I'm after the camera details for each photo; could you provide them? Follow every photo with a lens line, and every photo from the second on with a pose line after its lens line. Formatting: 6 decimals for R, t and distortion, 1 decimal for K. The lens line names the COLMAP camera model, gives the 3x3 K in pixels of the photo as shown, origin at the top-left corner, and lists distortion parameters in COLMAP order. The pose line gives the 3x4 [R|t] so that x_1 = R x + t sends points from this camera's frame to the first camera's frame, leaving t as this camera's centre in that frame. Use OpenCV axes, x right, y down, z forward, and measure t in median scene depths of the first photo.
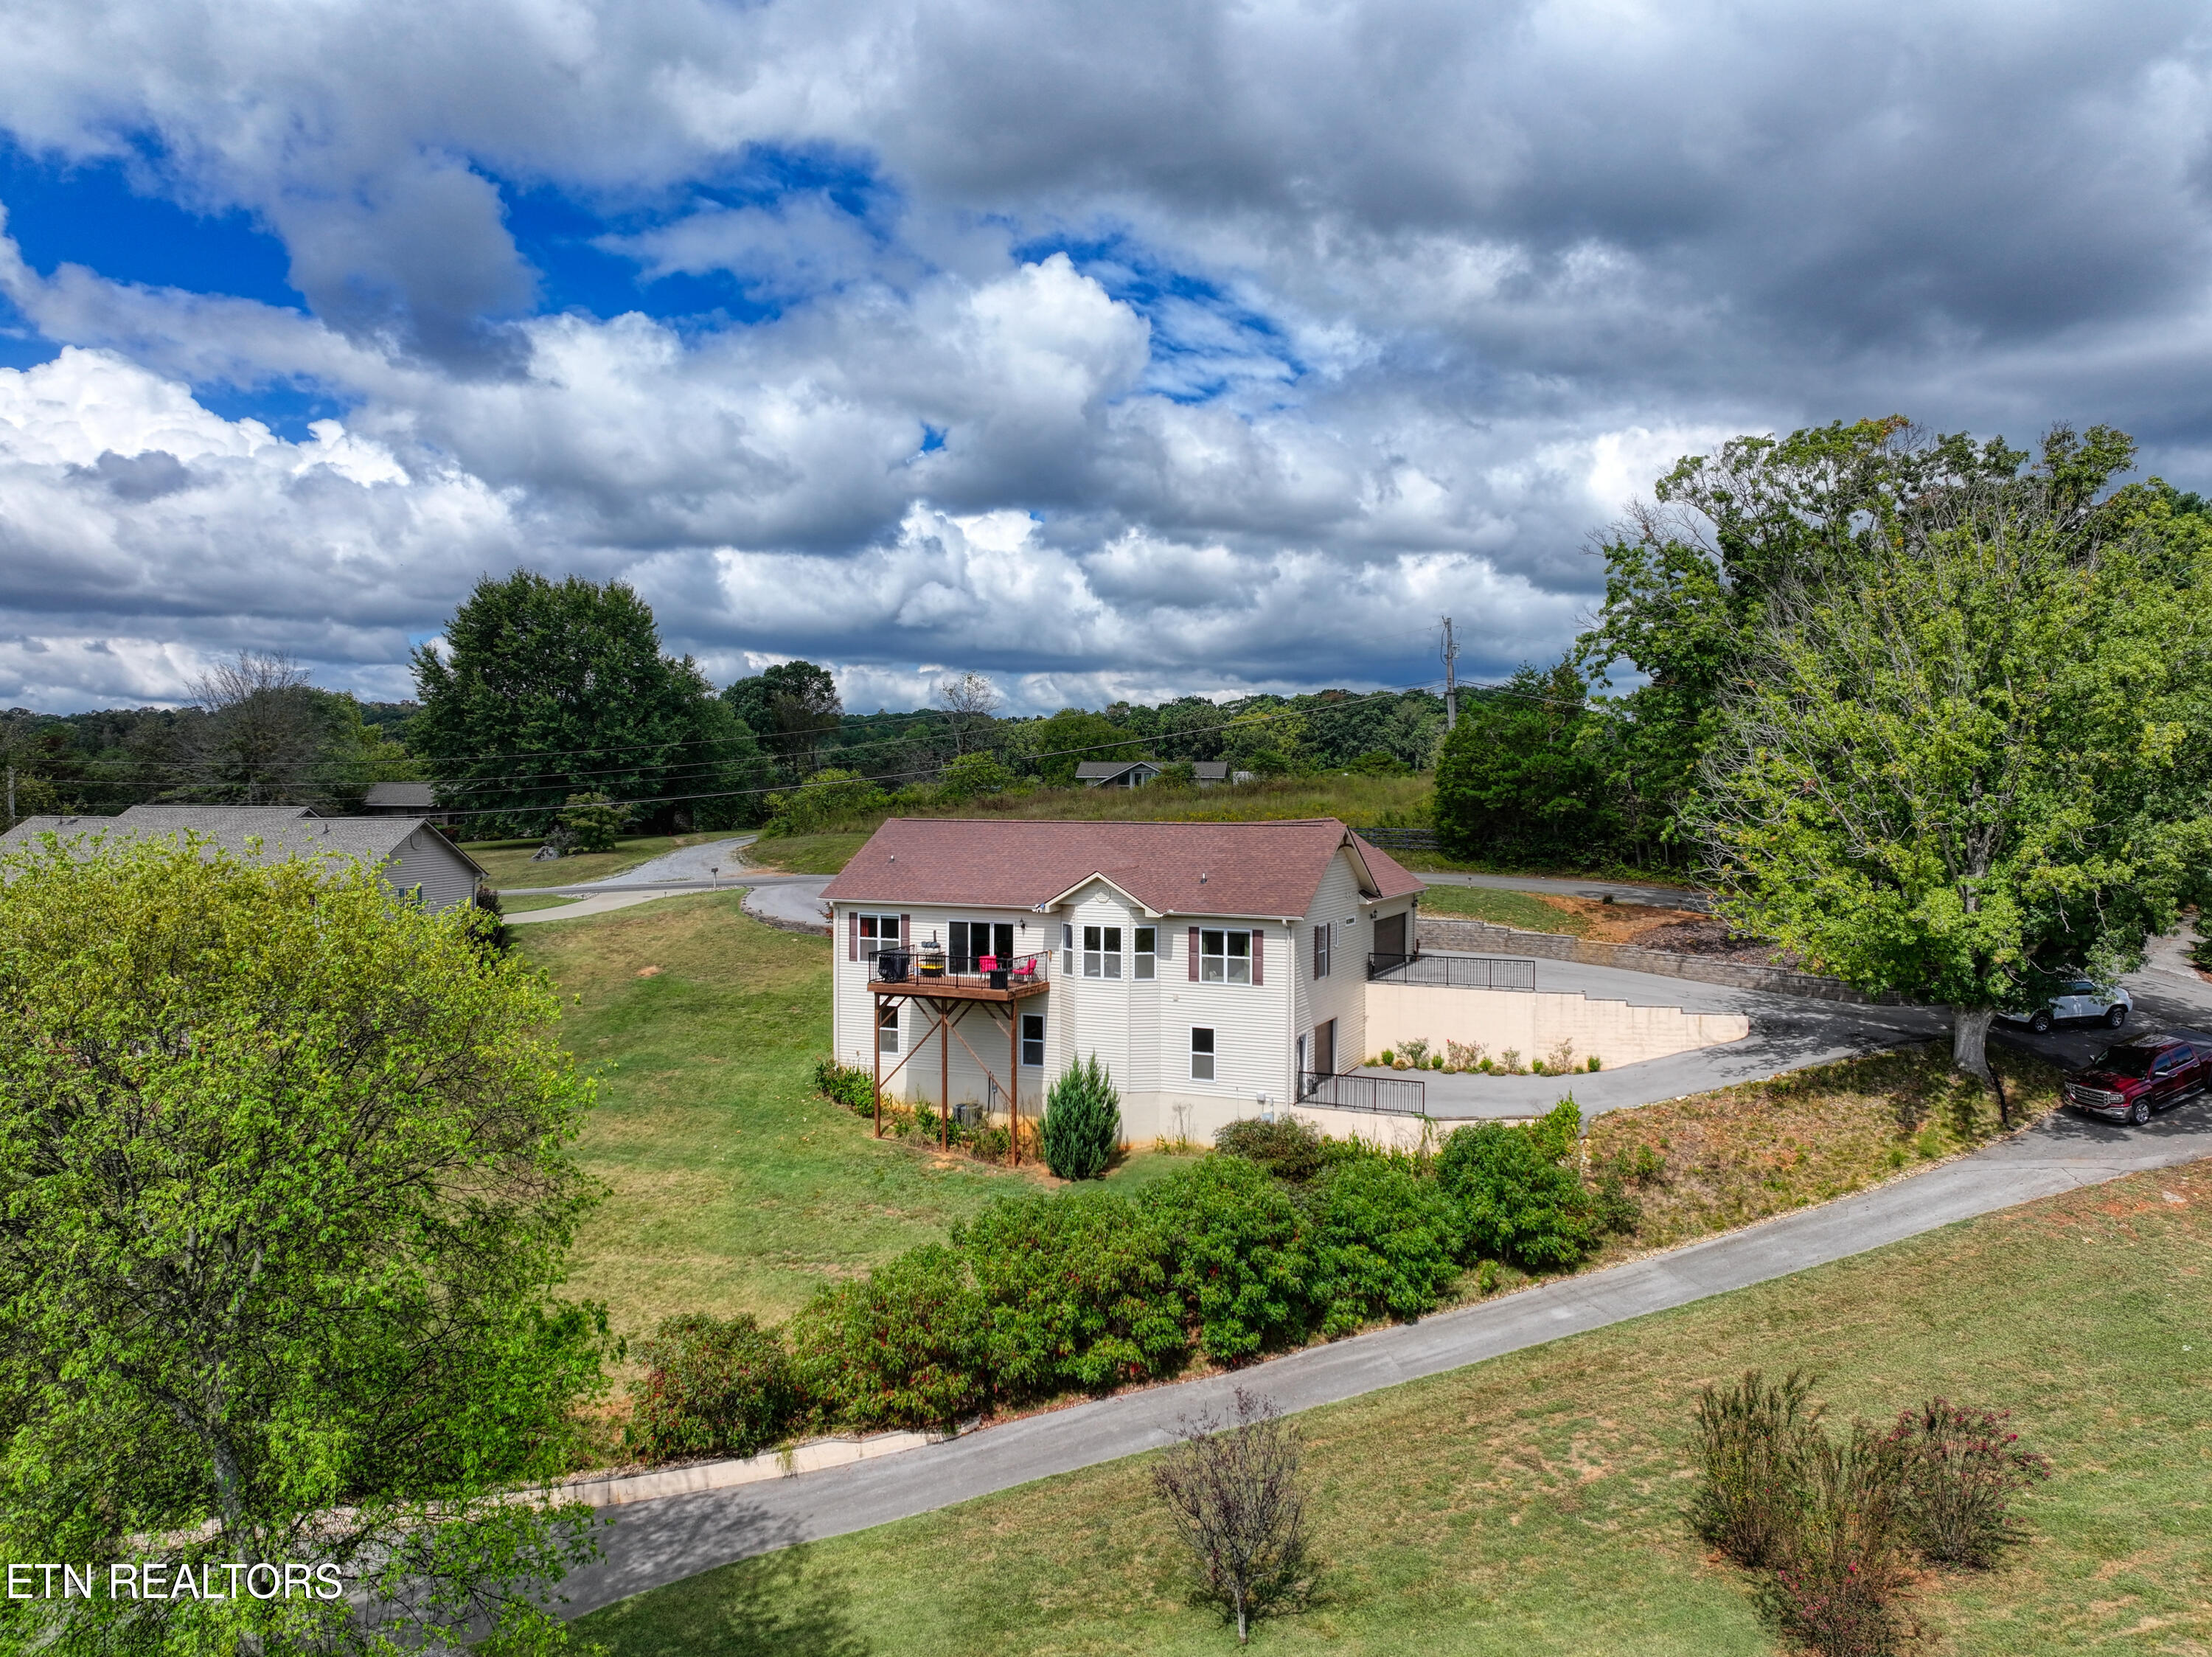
lens RADIAL K [[1572.2, 0, 1118.4], [0, 1572.2, 822.3], [0, 0, 1]] dist [0.004116, -0.000101]
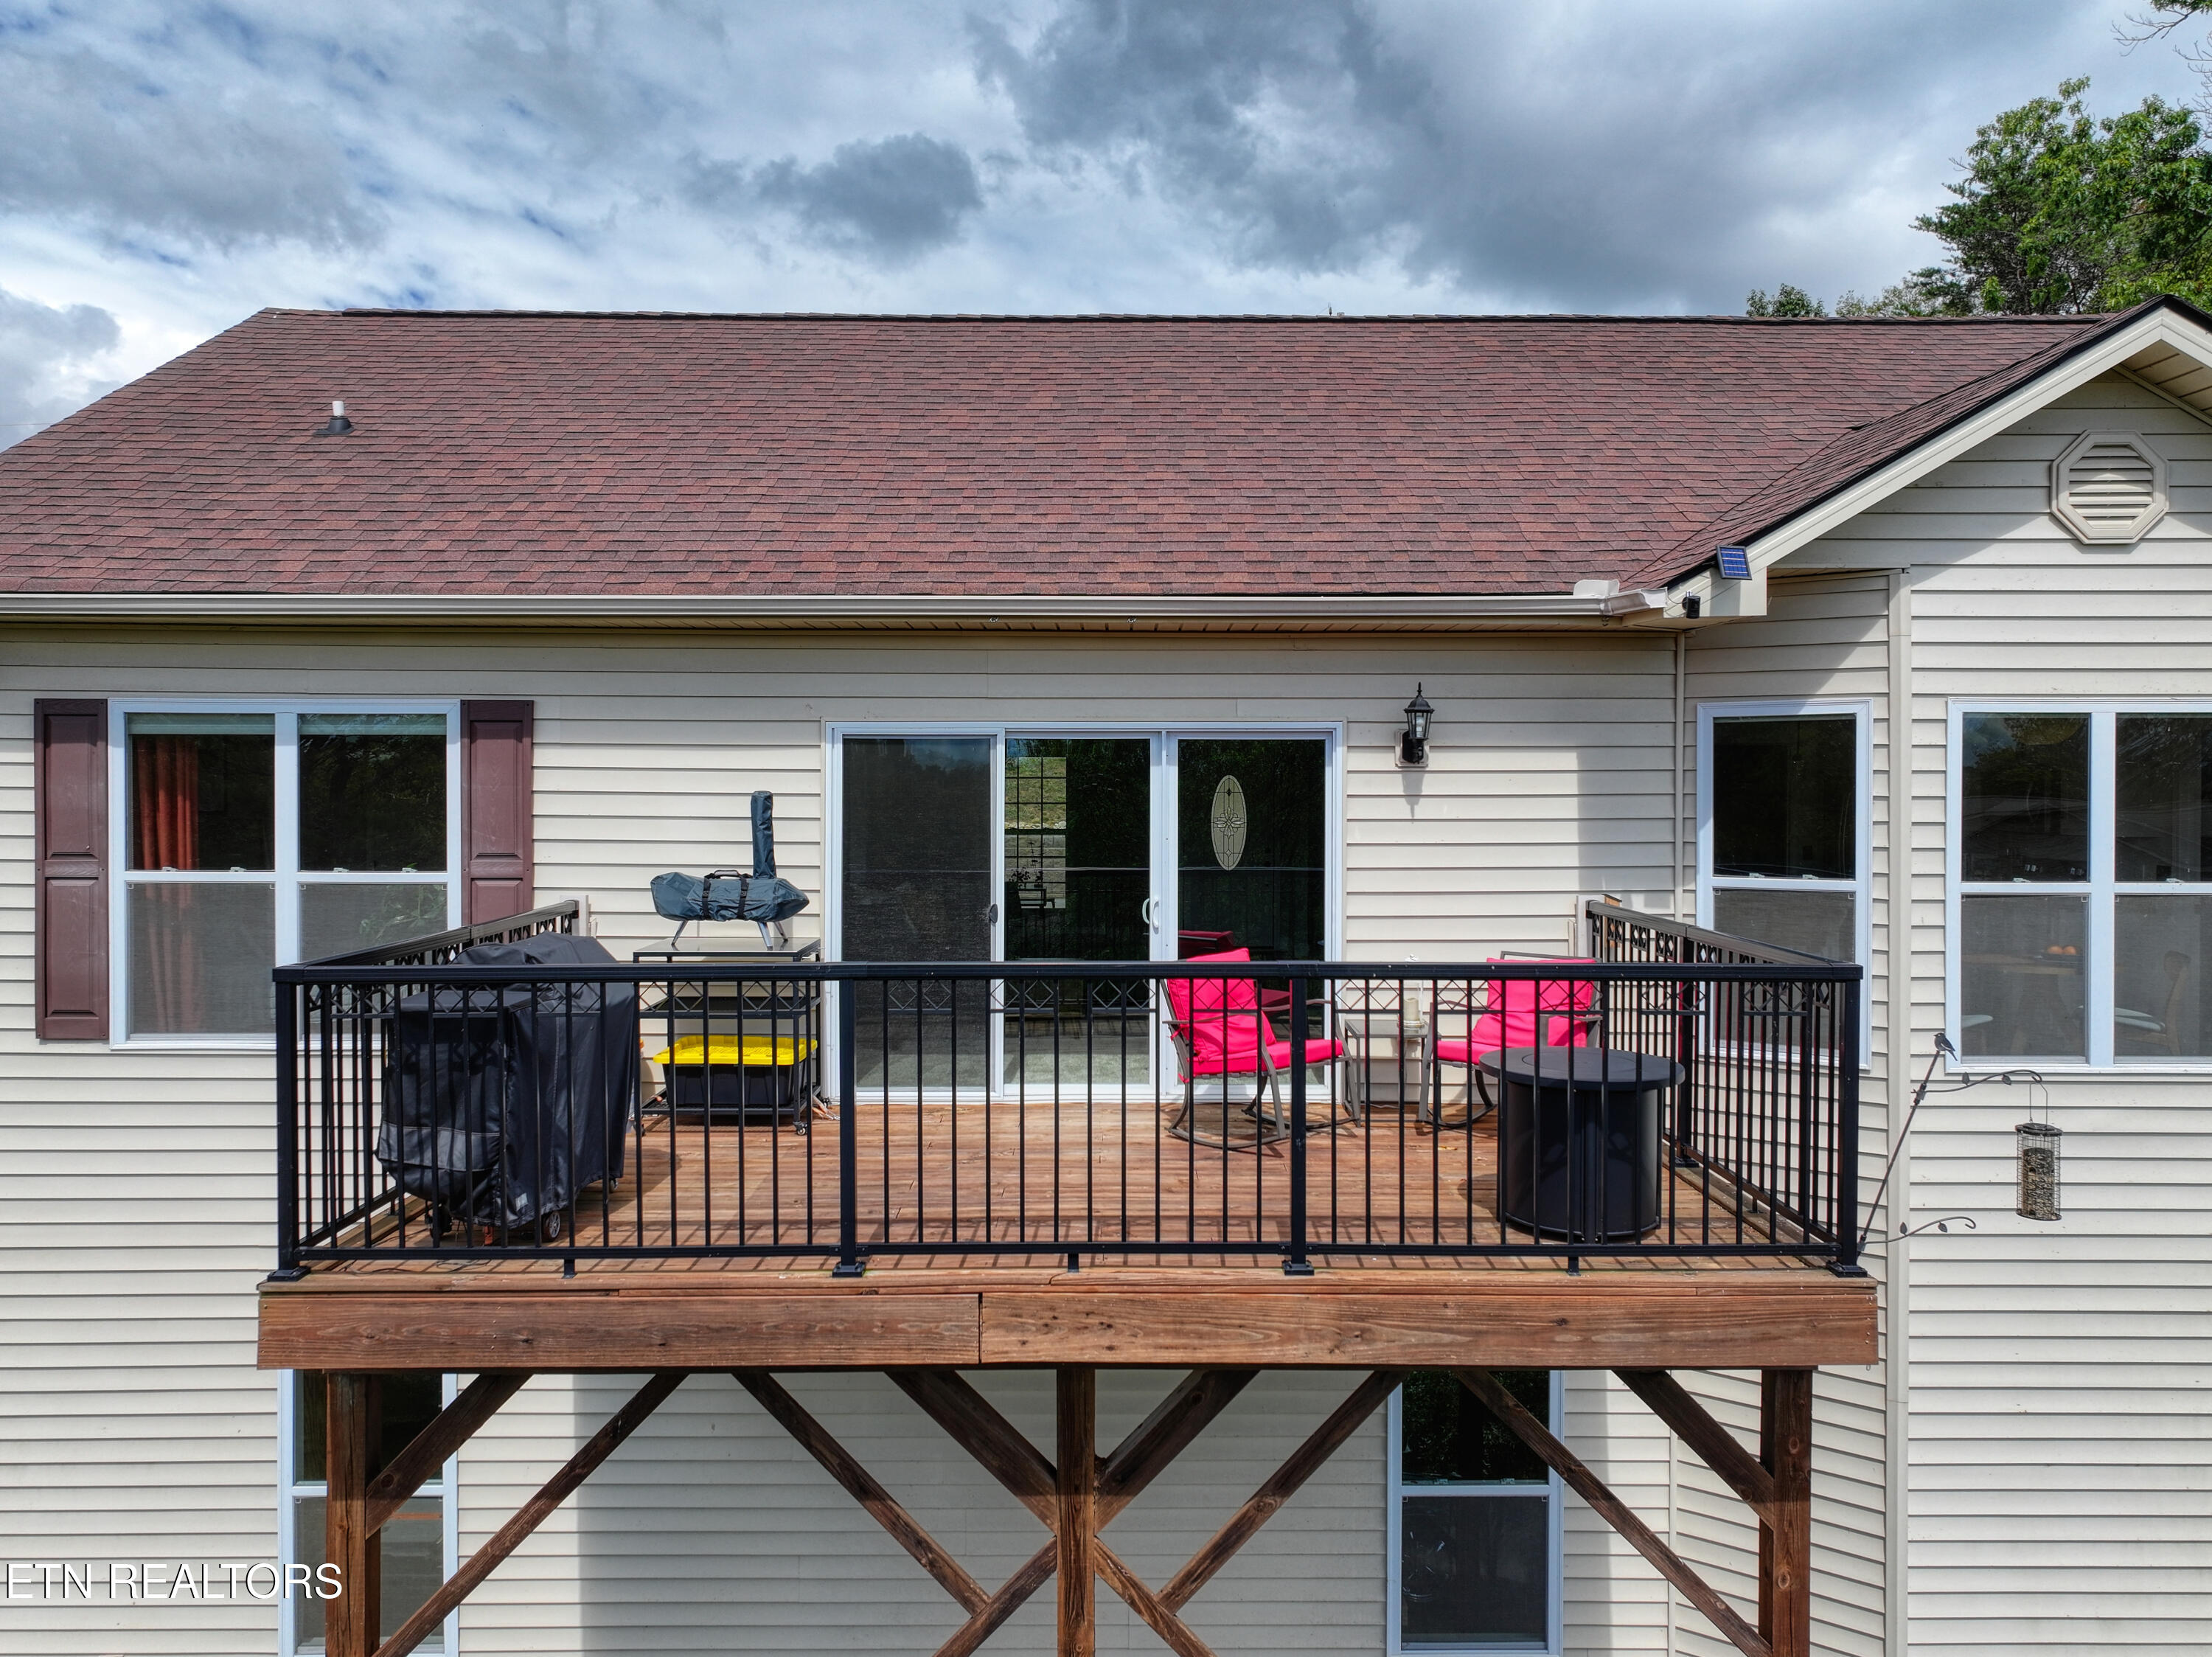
lens RADIAL K [[1546.3, 0, 1095.7], [0, 1546.3, 822.7], [0, 0, 1]] dist [-0.000311, 0.000578]
pose [[0.912549, -0.009874, 0.408848, -0.152254], [0.010545, 0.999944, 0.000613, 0.074787], [-0.408831, 0.003752, 0.912602, 0.897195]]
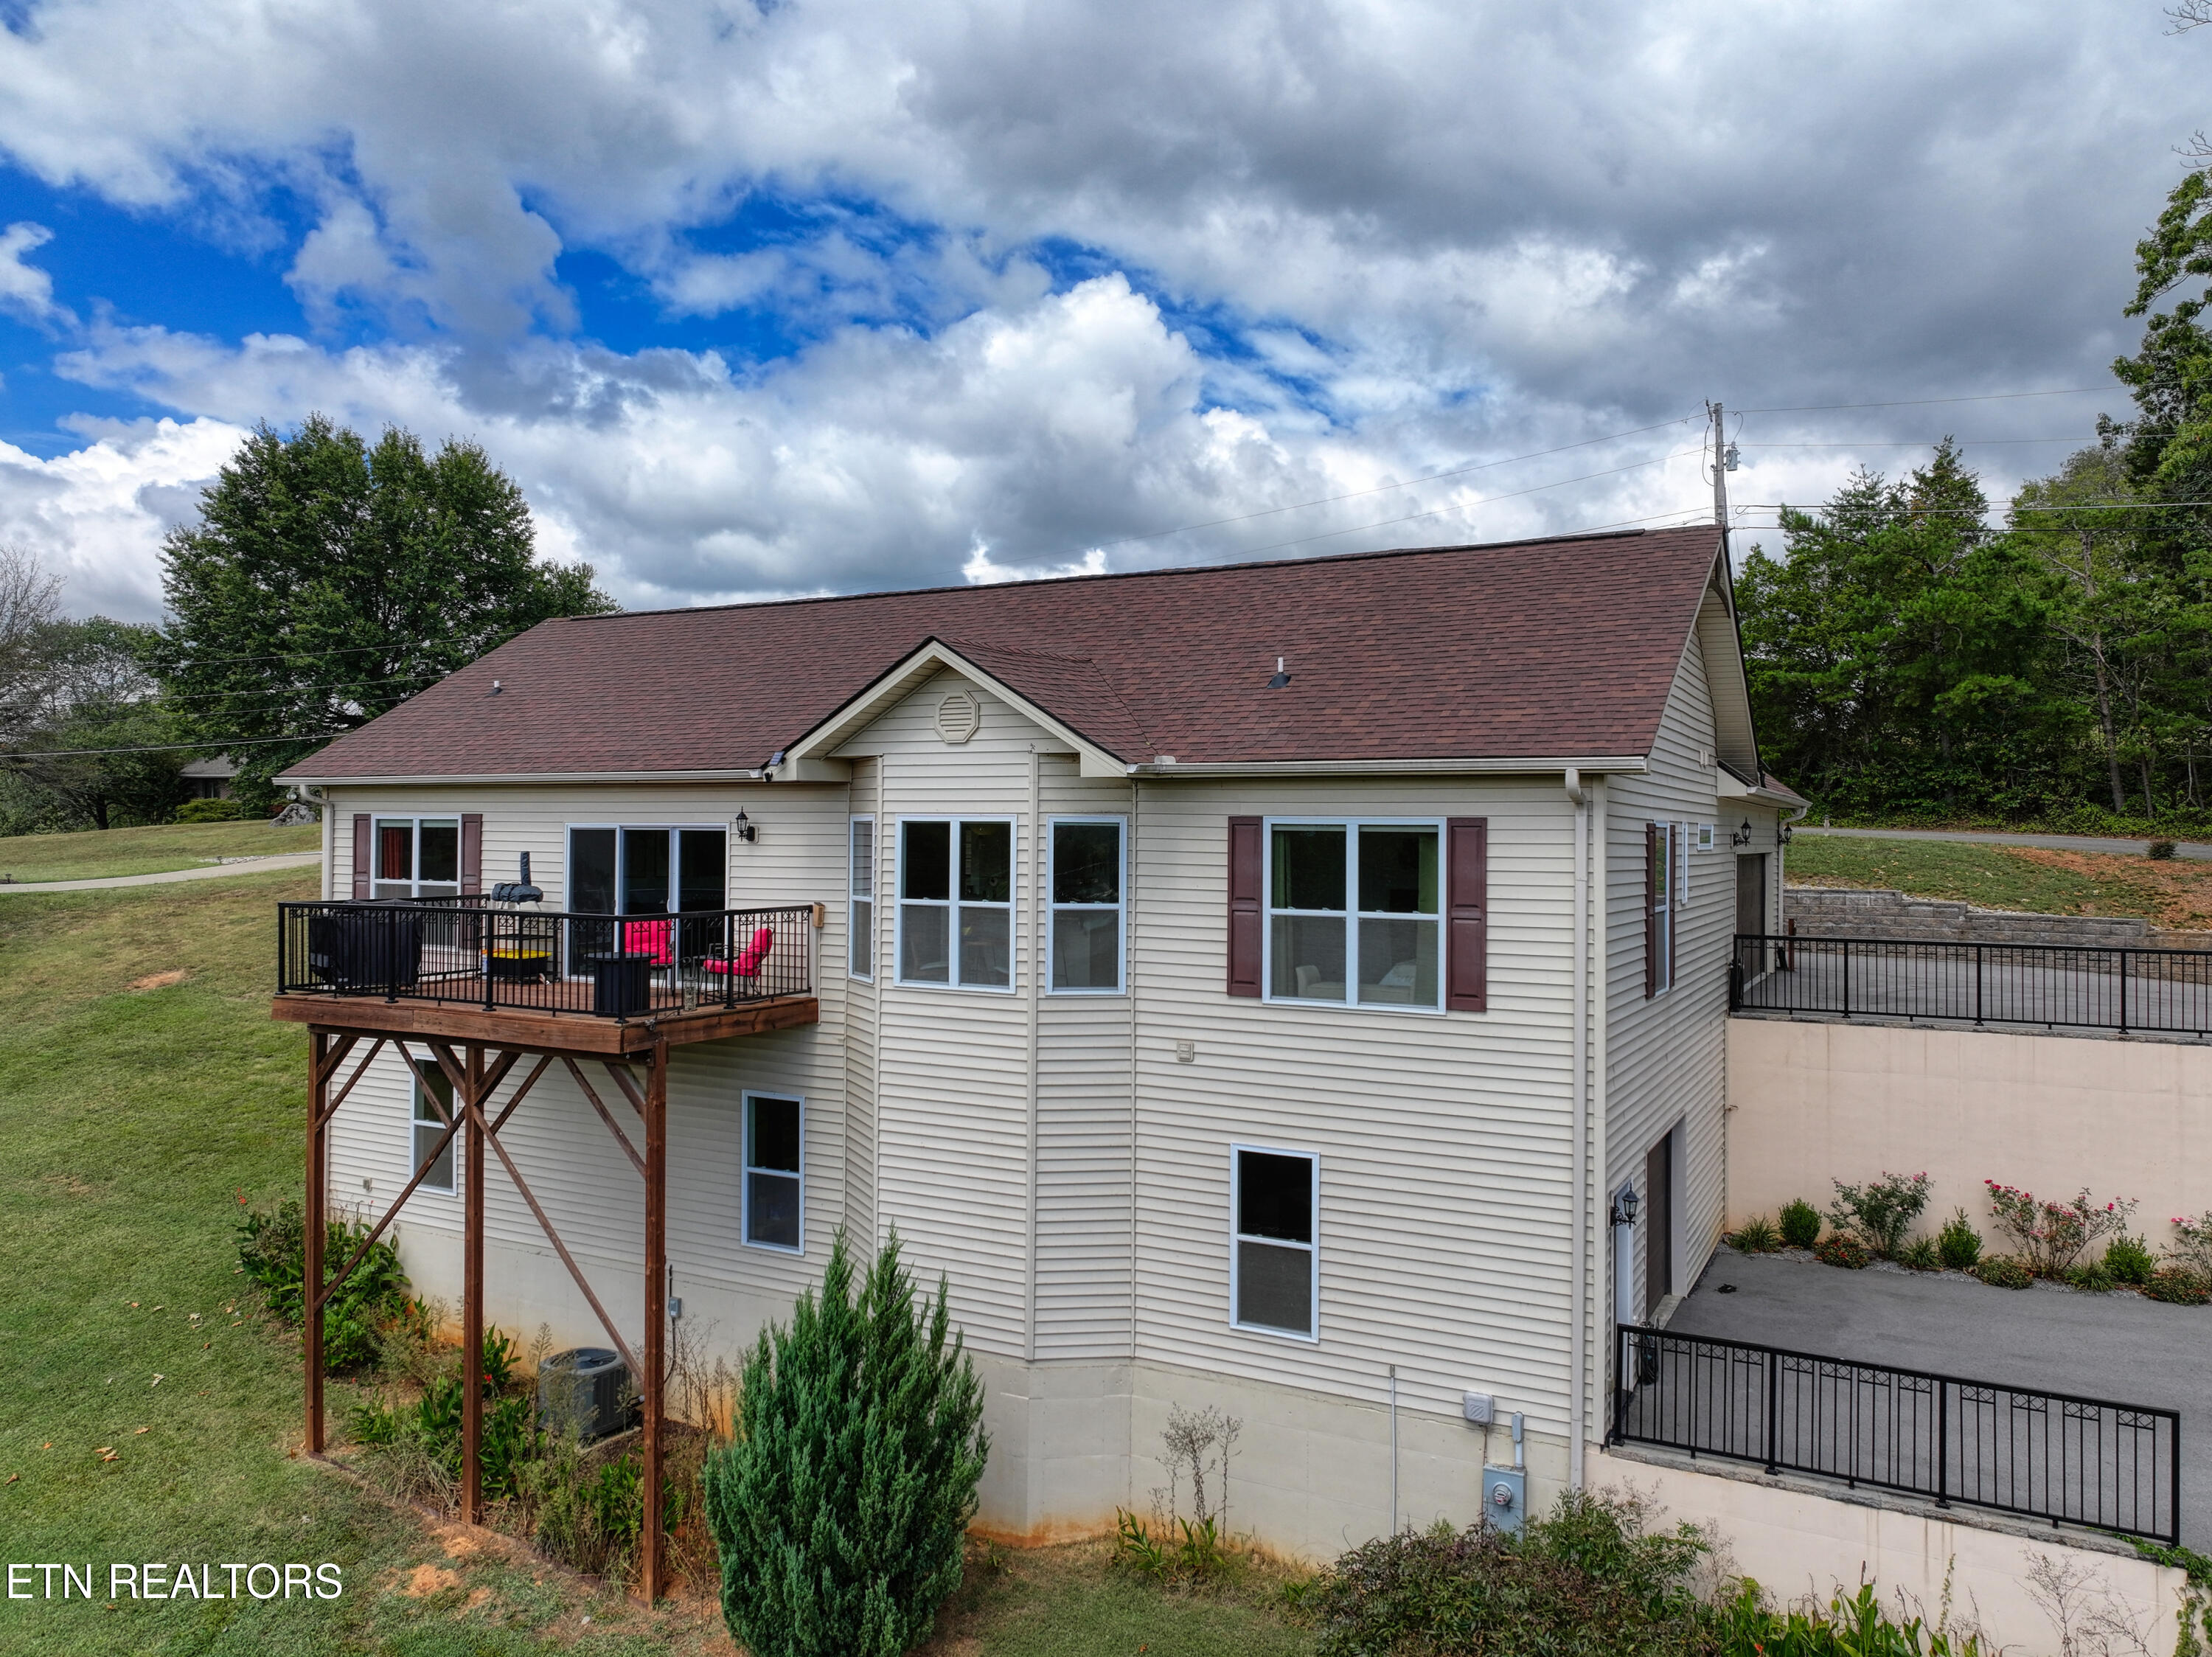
lens RADIAL K [[1546.3, 0, 1095.7], [0, 1546.3, 822.7], [0, 0, 1]] dist [-0.000311, 0.000578]
pose [[0.996959, 0.002834, -0.077874, 0.041615], [-0.005091, 0.999572, -0.028798, 0.074715], [0.077759, 0.029107, 0.996547, 0.687174]]
